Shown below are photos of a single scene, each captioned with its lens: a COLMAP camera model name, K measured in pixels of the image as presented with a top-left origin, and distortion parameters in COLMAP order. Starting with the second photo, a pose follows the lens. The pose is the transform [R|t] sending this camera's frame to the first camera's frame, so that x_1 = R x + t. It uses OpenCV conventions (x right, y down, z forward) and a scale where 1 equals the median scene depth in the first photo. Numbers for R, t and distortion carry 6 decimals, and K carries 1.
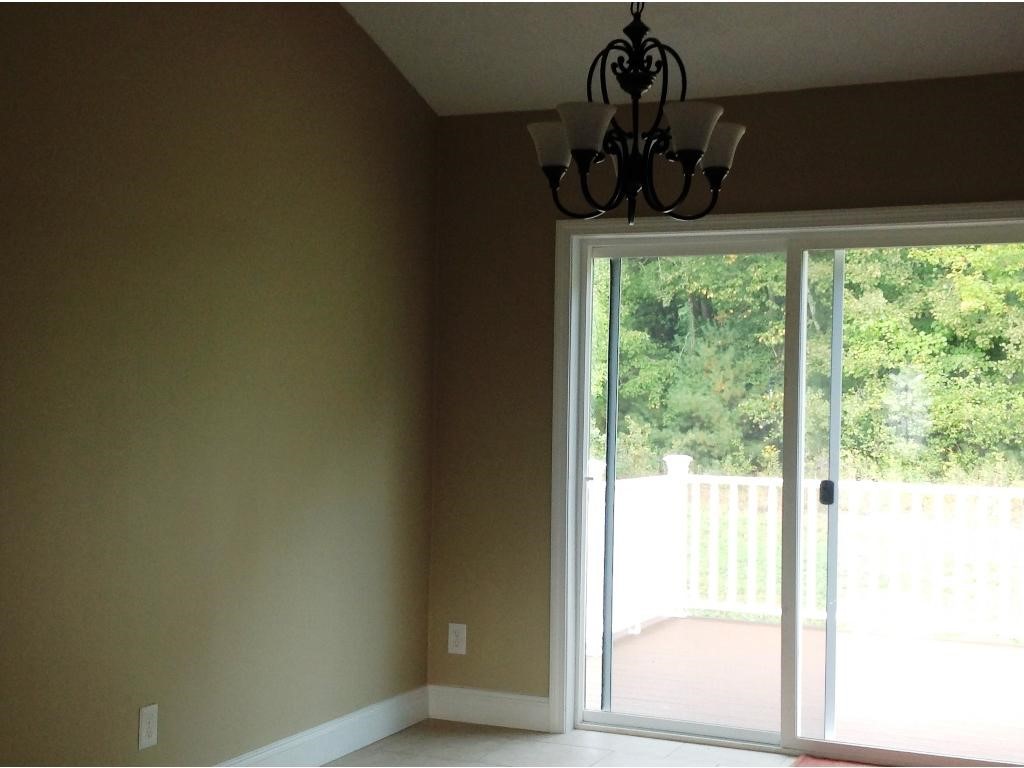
lens RADIAL K [[1408.0, 0, 512.0], [0, 1408.0, 384.0], [0, 0, 1]] dist [0.225111, -0.594589]
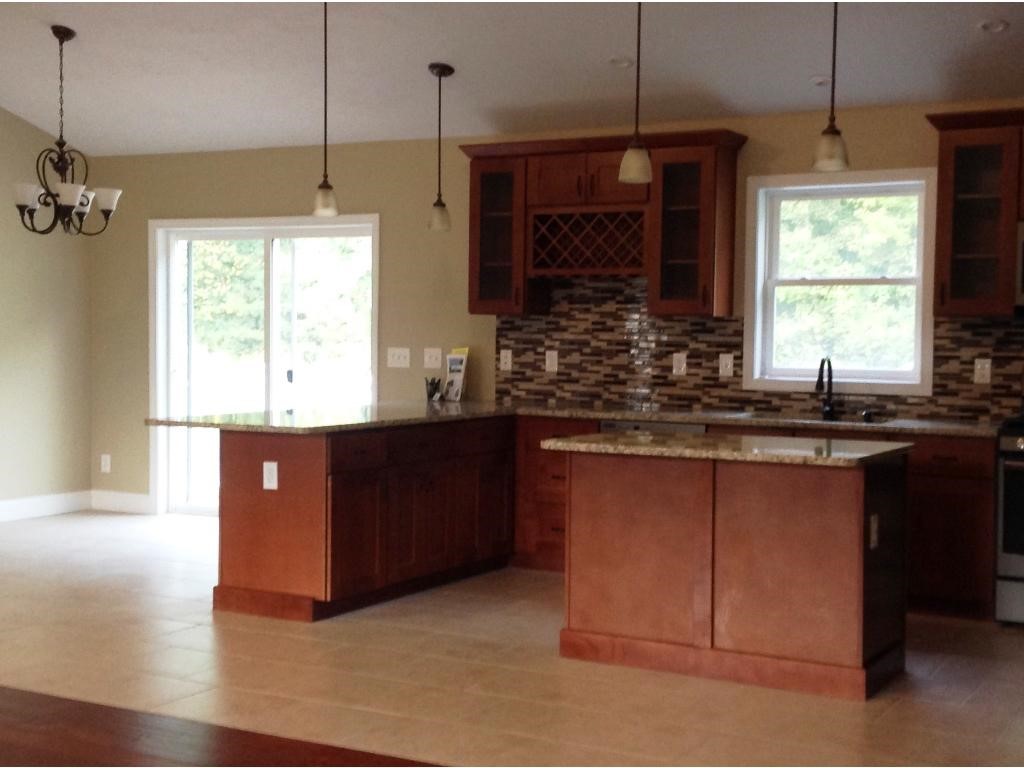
lens RADIAL K [[1408.0, 0, 512.0], [0, 1408.0, 384.0], [0, 0, 1]] dist [0.225111, -0.594589]
pose [[0.995316, -0.000422, -0.096673, 0.629970], [0.005572, 0.998579, 0.053001, -0.005632], [0.096513, -0.053292, 0.993904, -0.682363]]
